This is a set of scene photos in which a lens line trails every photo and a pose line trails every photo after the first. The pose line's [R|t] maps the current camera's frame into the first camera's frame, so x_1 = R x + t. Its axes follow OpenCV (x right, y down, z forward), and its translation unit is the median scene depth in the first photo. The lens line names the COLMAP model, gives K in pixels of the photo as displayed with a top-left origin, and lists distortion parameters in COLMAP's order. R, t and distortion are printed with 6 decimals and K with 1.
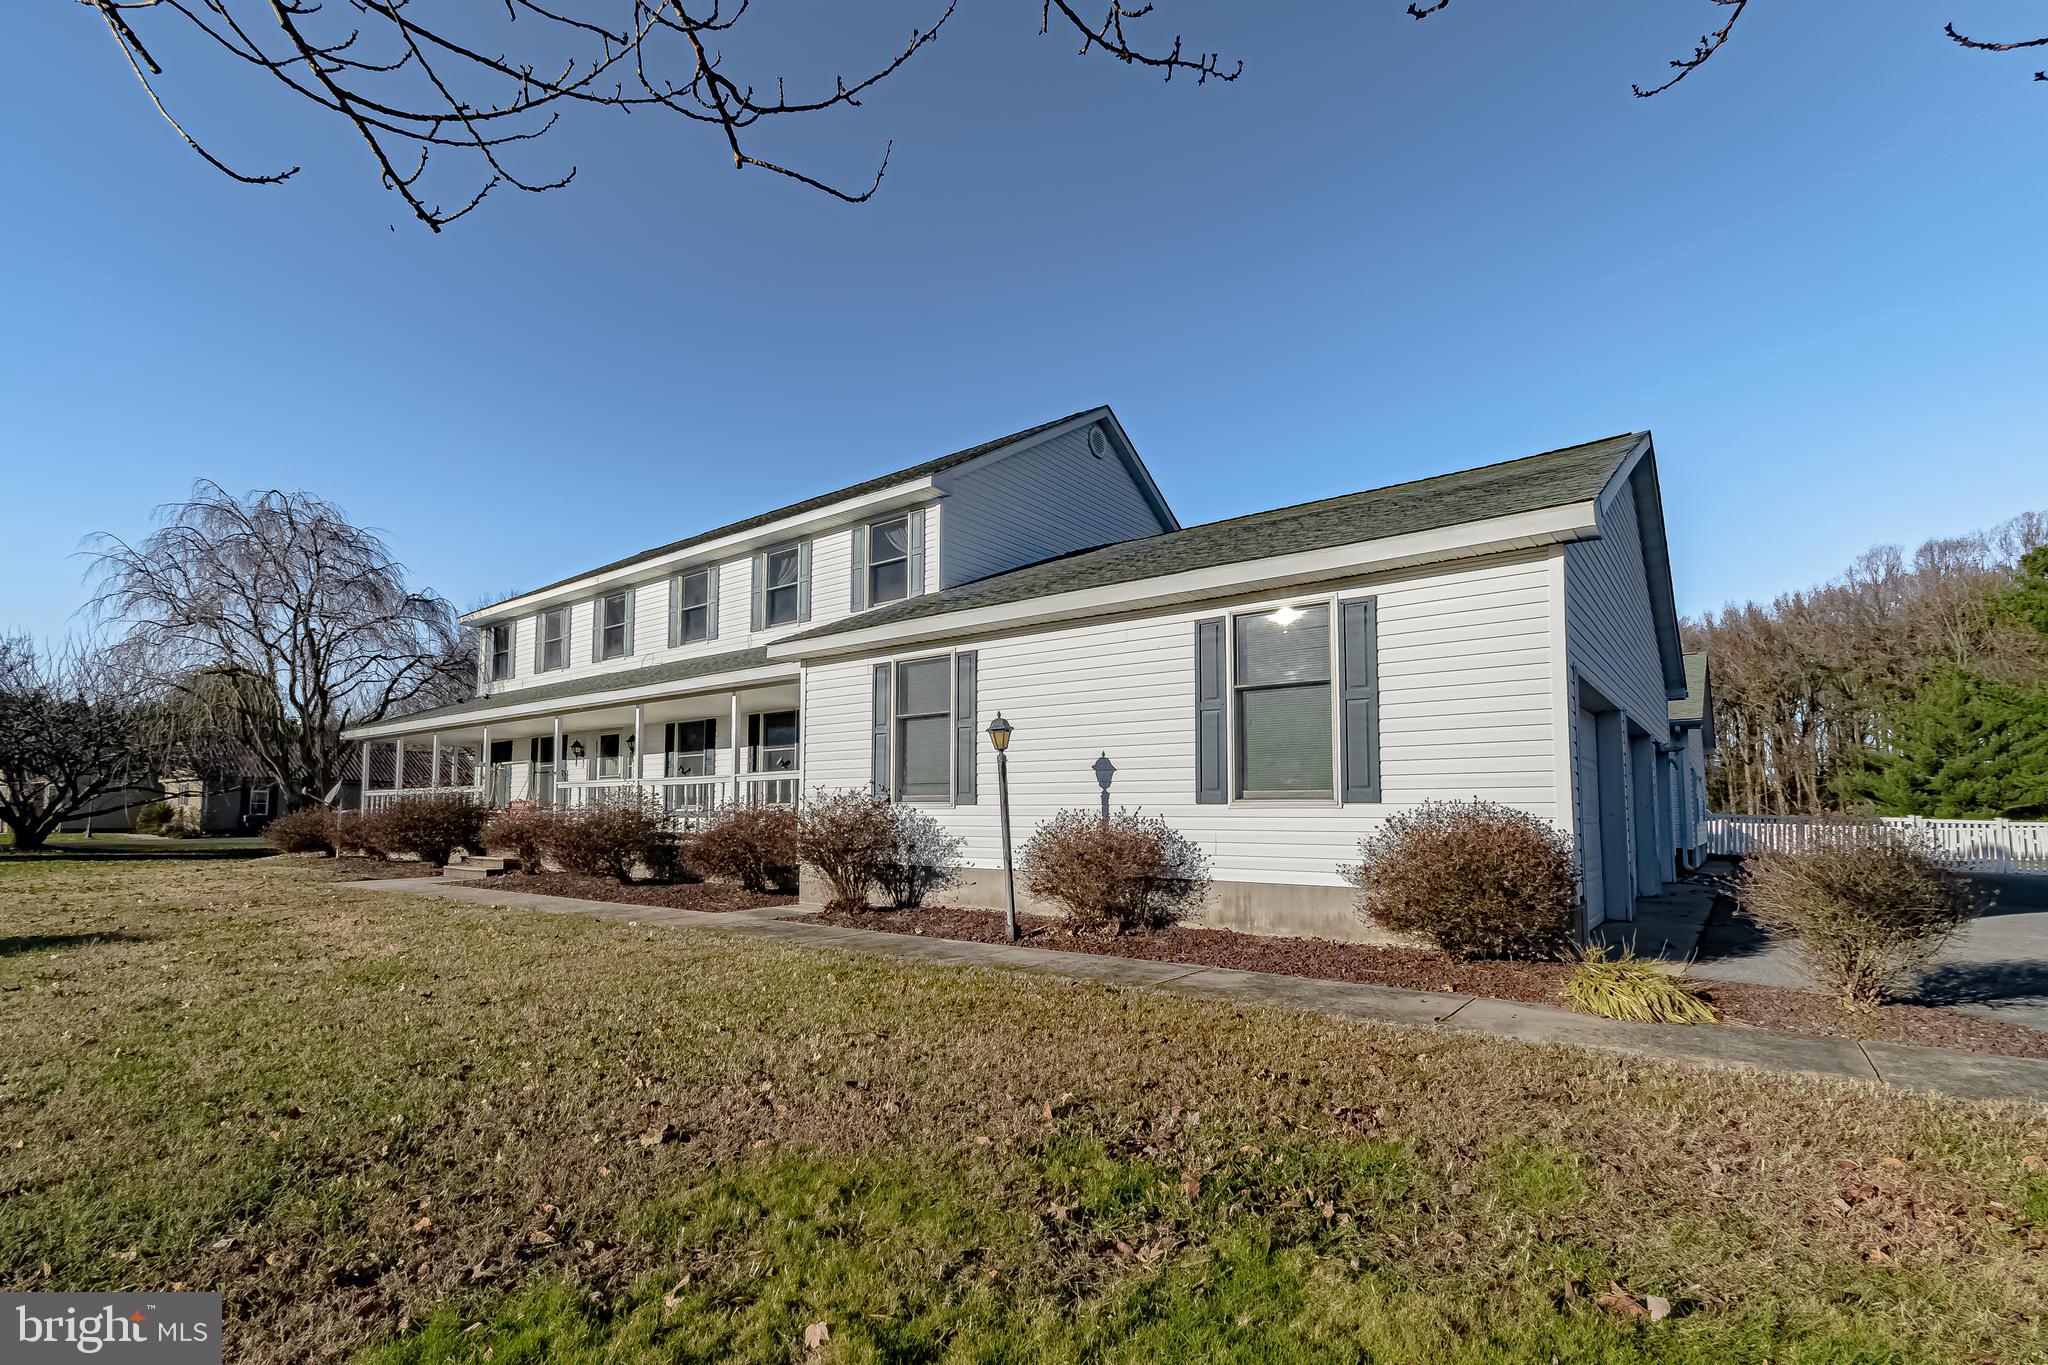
lens RADIAL K [[935.1, 0, 1026.4], [0, 935.1, 732.0], [0, 0, 1]] dist [0.002909, 0.000446]
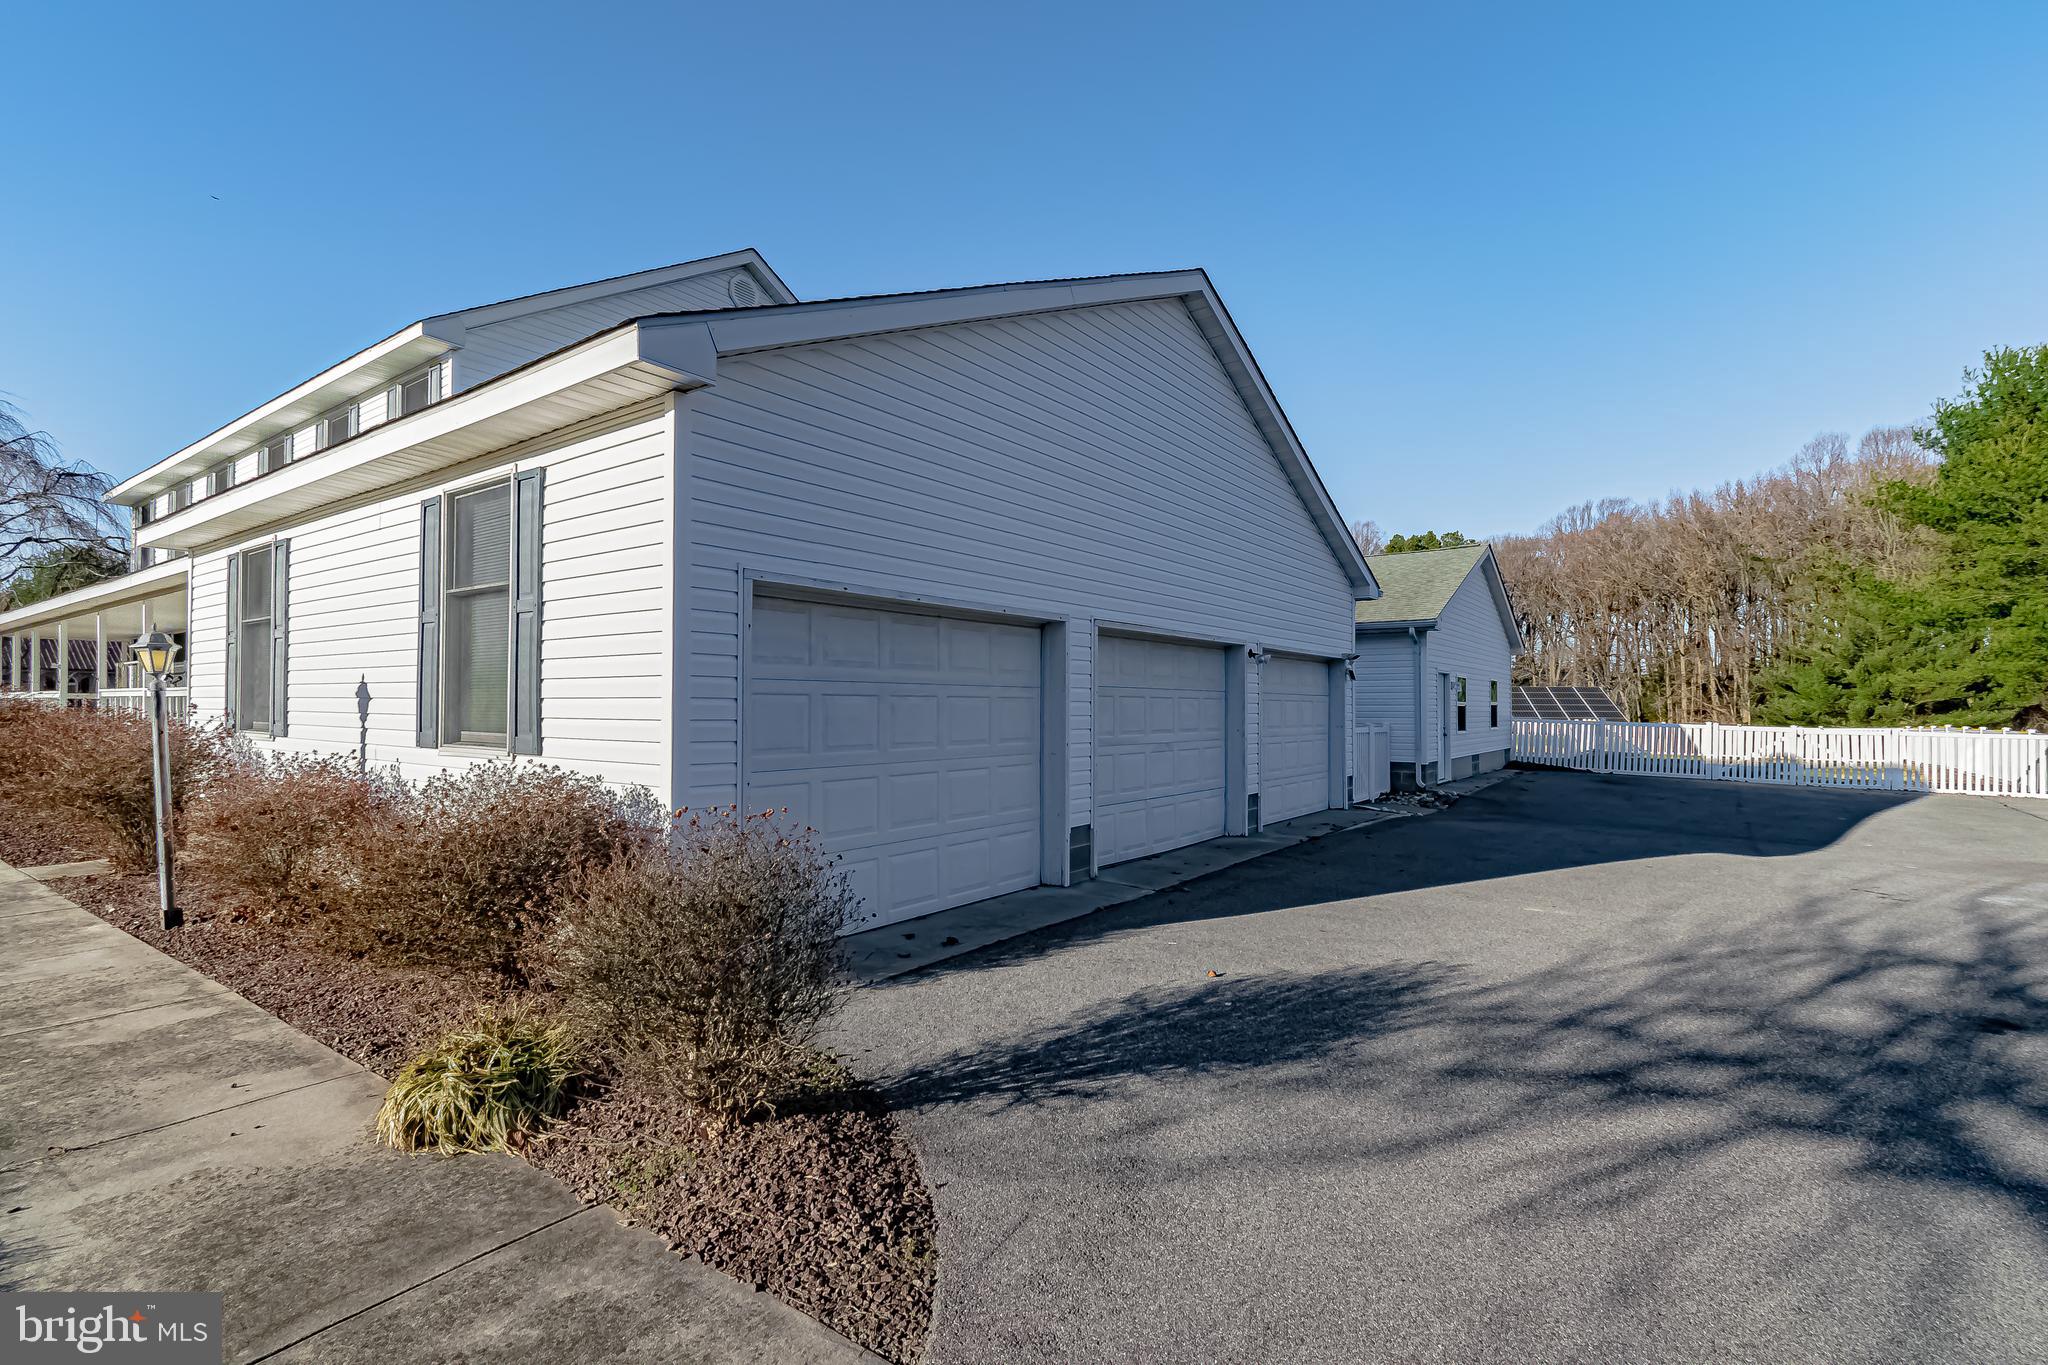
lens RADIAL K [[944.8, 0, 1024.0], [0, 944.8, 682.5], [0, 0, 1]] dist [0.002136, 0.000381]
pose [[0.999593, 0.002155, 0.028438, 0.244471], [-0.004063, 0.997731, 0.067208, -0.010762], [-0.028229, -0.067296, 0.997334, 0.086961]]
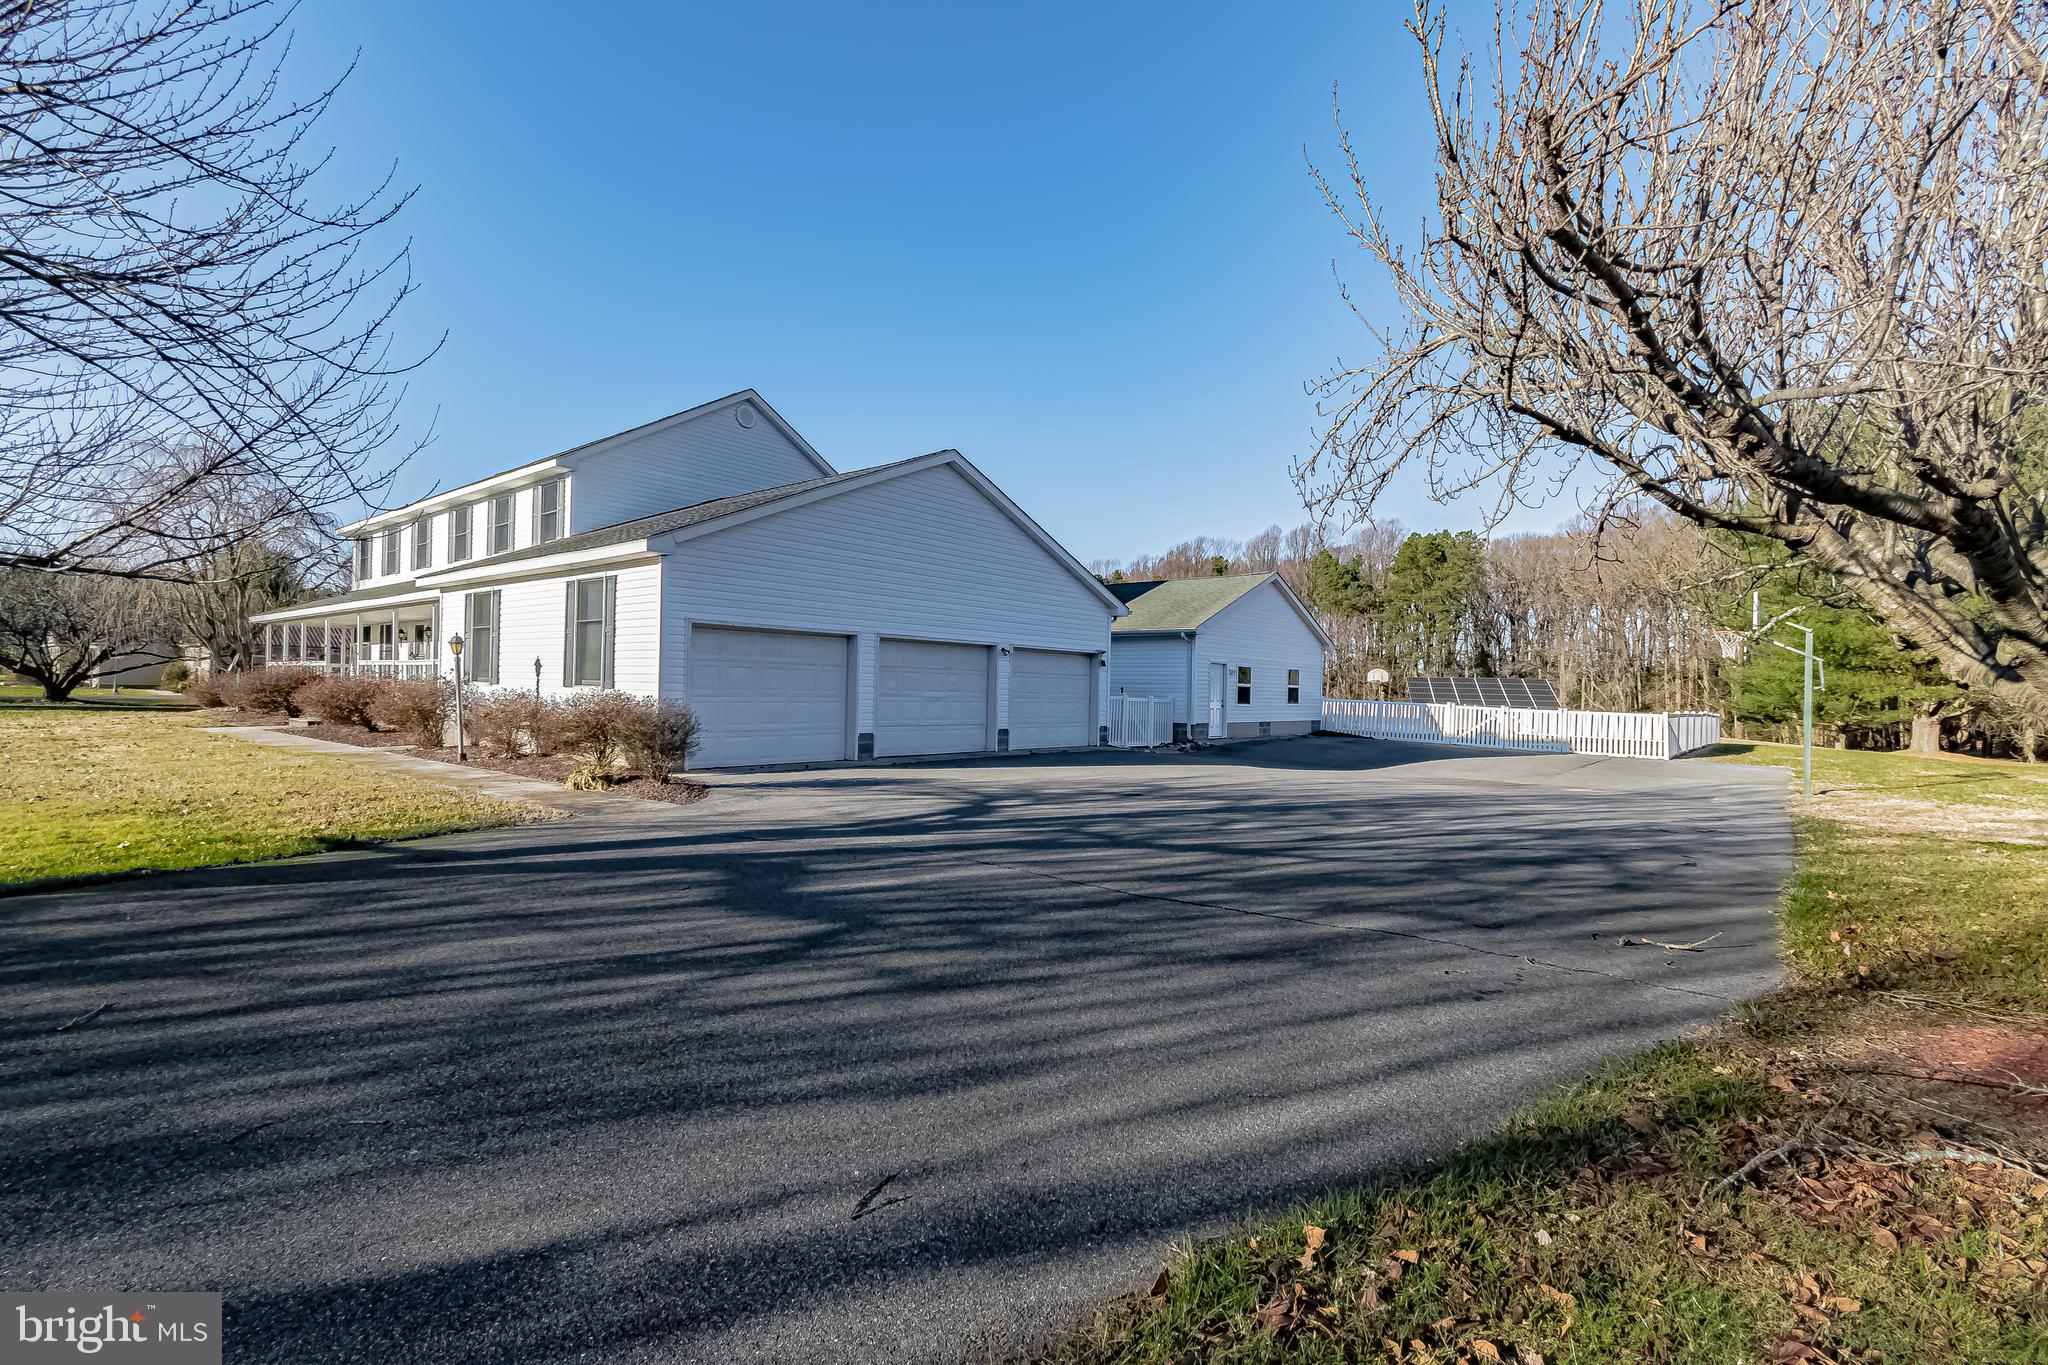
lens RADIAL K [[919.6, 0, 1024.0], [0, 919.6, 682.5], [0, 0, 1]] dist [0.000781, -0.000001]
pose [[0.999197, 0.018639, -0.035456, 0.421182], [-0.015634, 0.996407, 0.083238, -0.034046], [0.036880, -0.082617, 0.995899, -0.266762]]
